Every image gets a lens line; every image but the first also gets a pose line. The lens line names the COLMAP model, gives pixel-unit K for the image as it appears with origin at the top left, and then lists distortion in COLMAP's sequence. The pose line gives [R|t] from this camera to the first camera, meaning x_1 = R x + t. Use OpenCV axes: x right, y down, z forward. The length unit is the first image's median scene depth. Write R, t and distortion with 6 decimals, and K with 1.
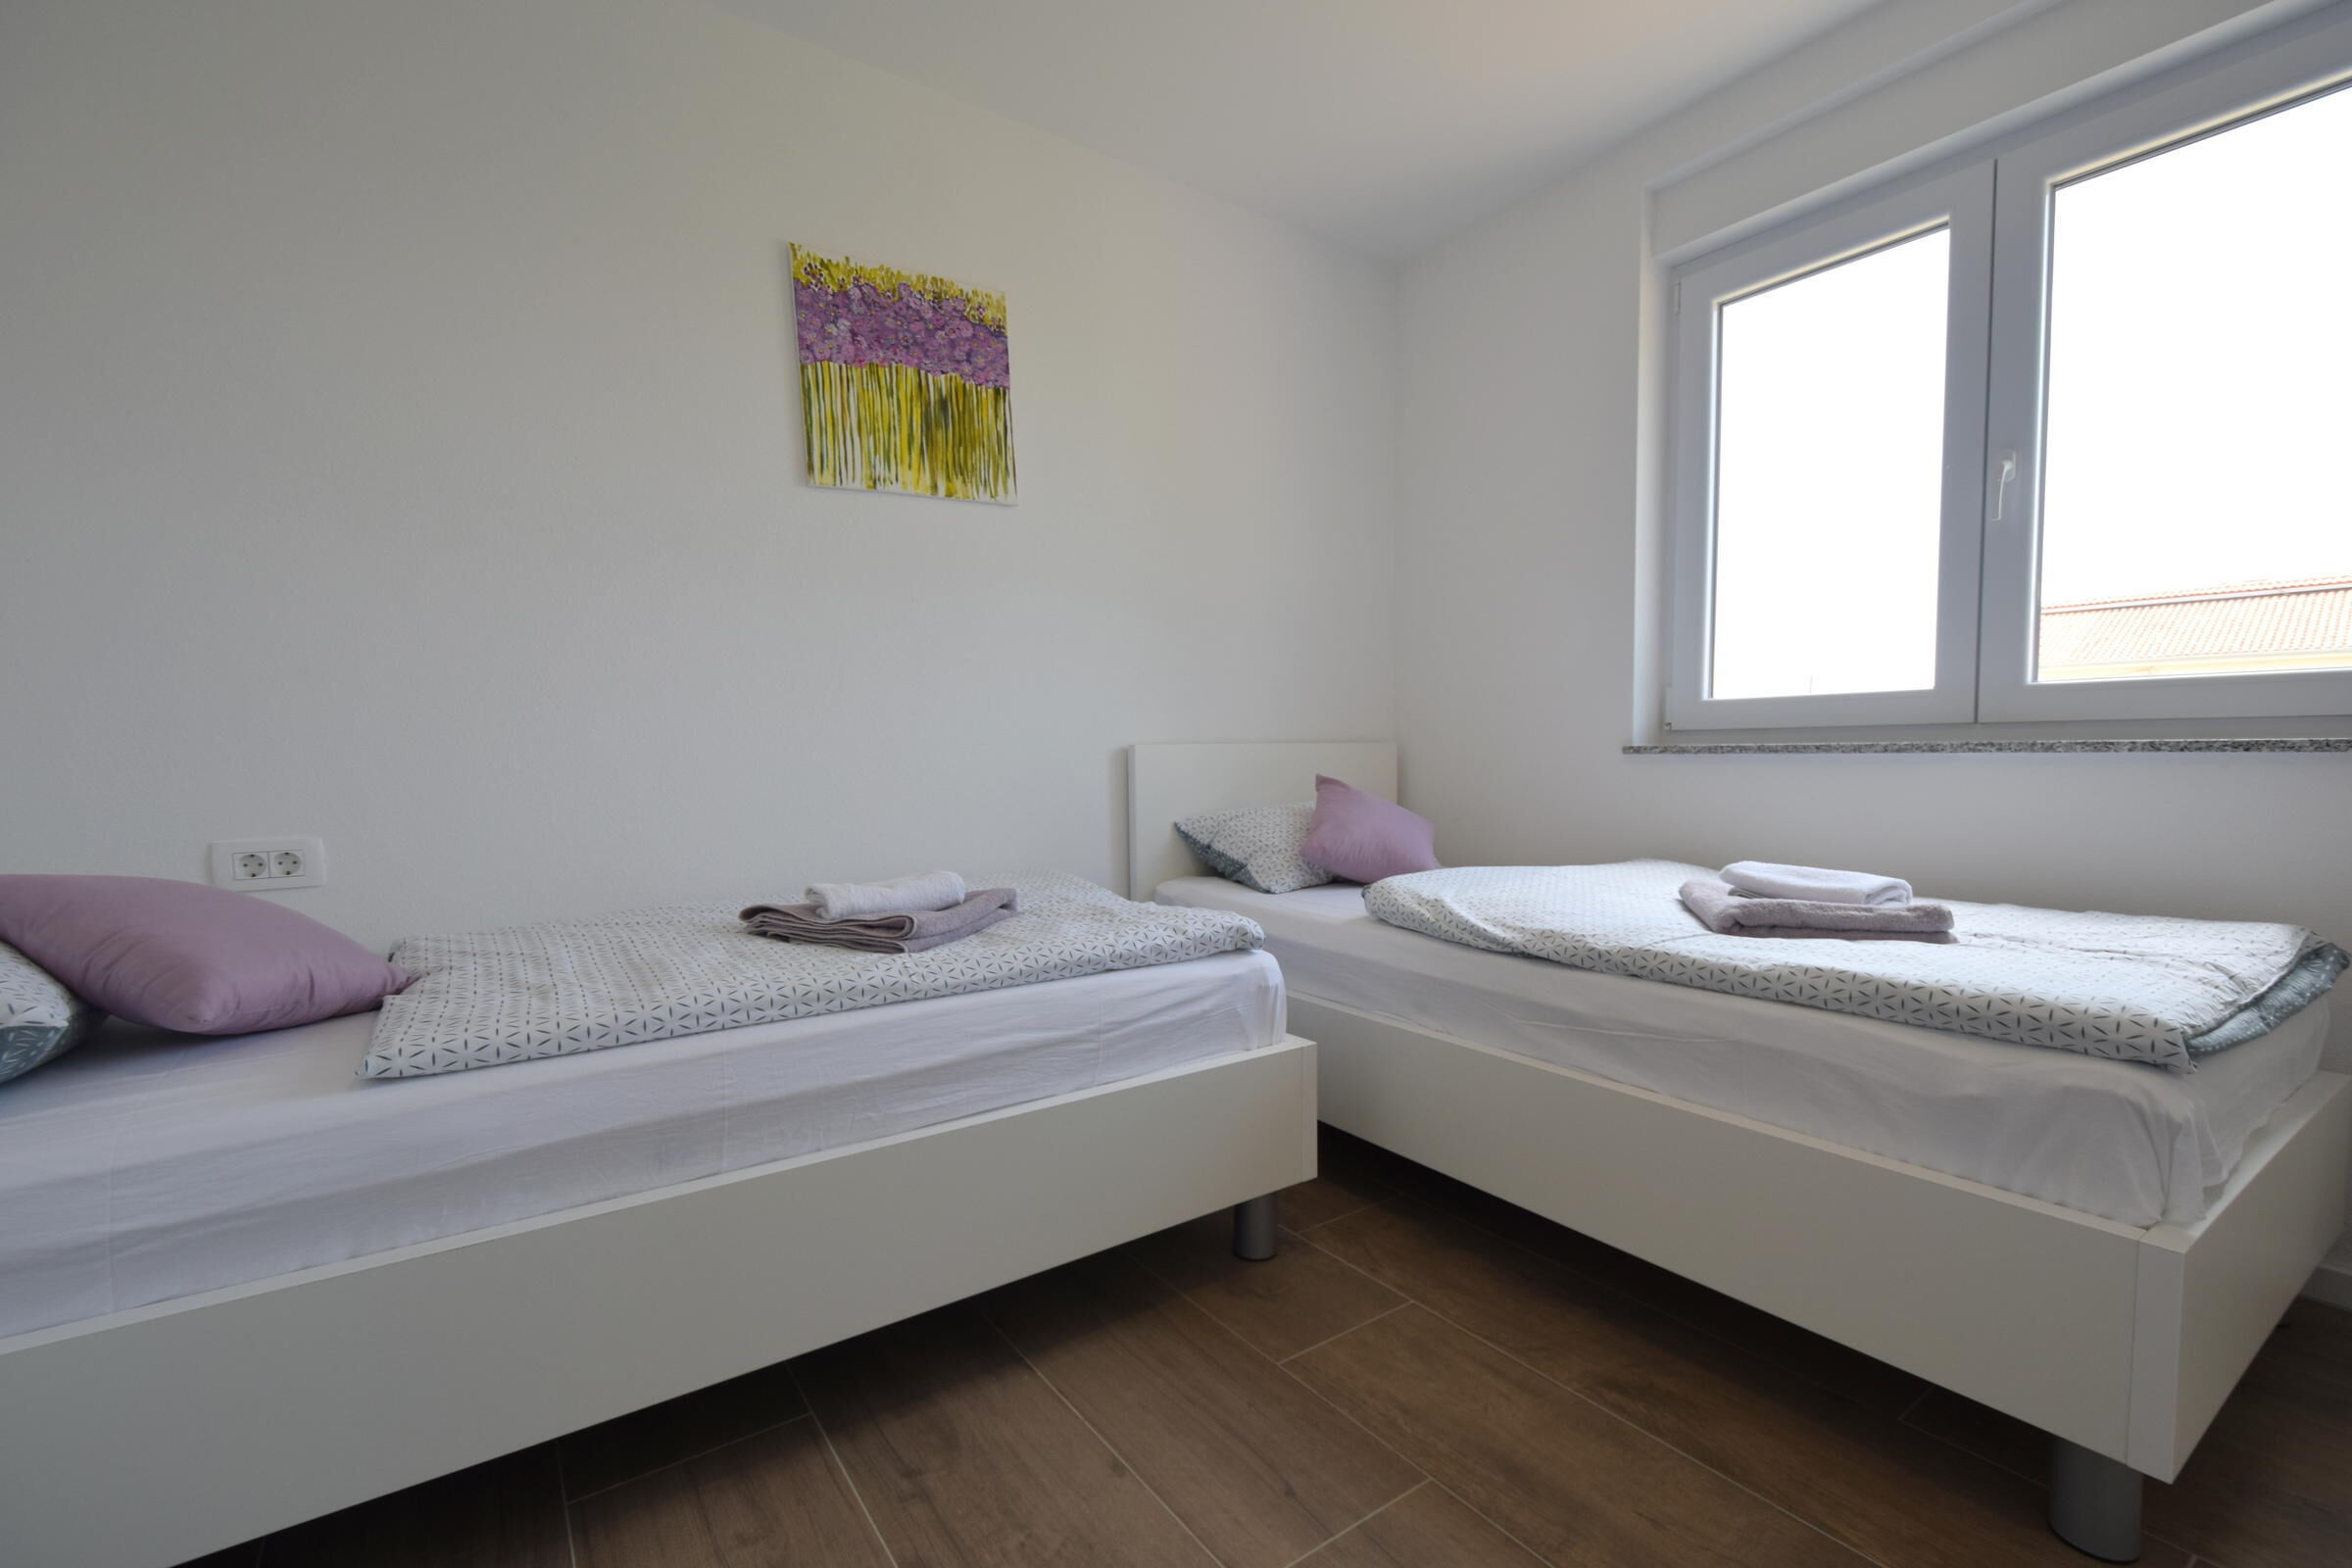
lens RADIAL K [[1047.8, 0, 1188.6], [0, 1047.8, 815.9], [0, 0, 1]] dist [-0.000163, -0.001561]
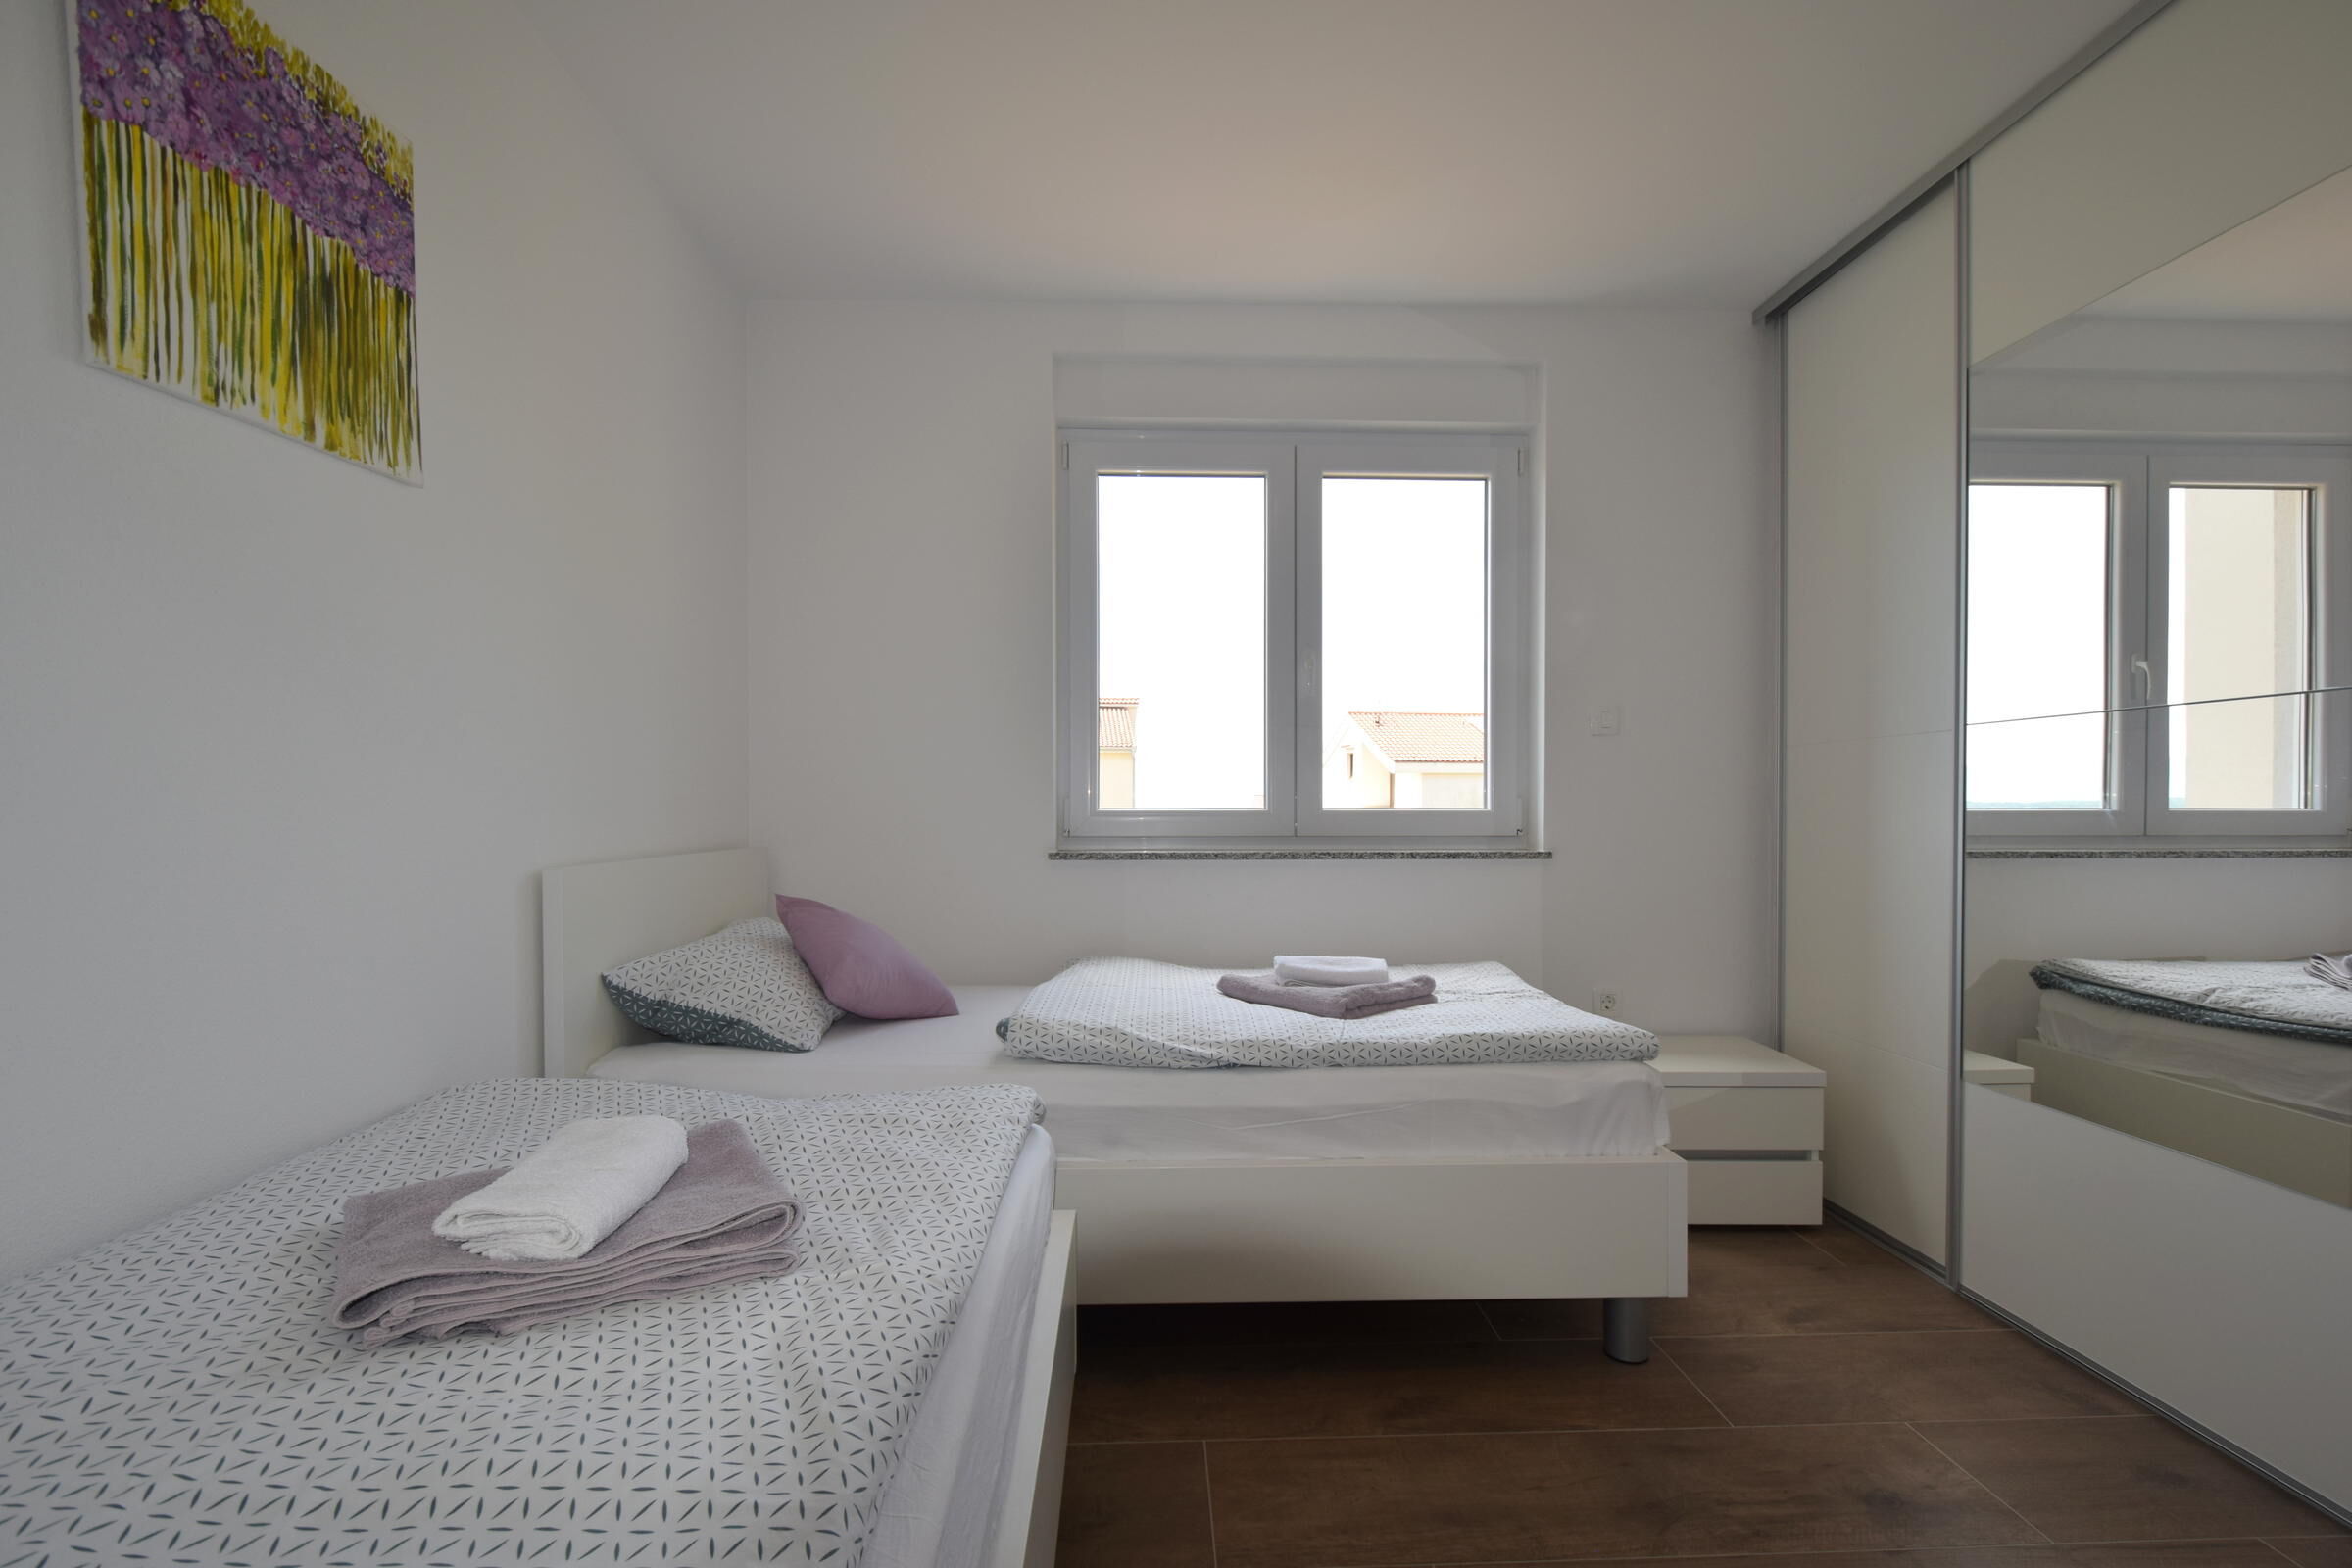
lens RADIAL K [[1097.1, 0, 1176.0], [0, 1097.1, 784.0], [0, 0, 1]] dist [0.000499, 0.000564]
pose [[0.517861, 0.022885, 0.855159, -0.509449], [0.042135, 0.997746, -0.052217, -0.076100], [-0.854427, 0.063073, 0.515729, 0.325009]]
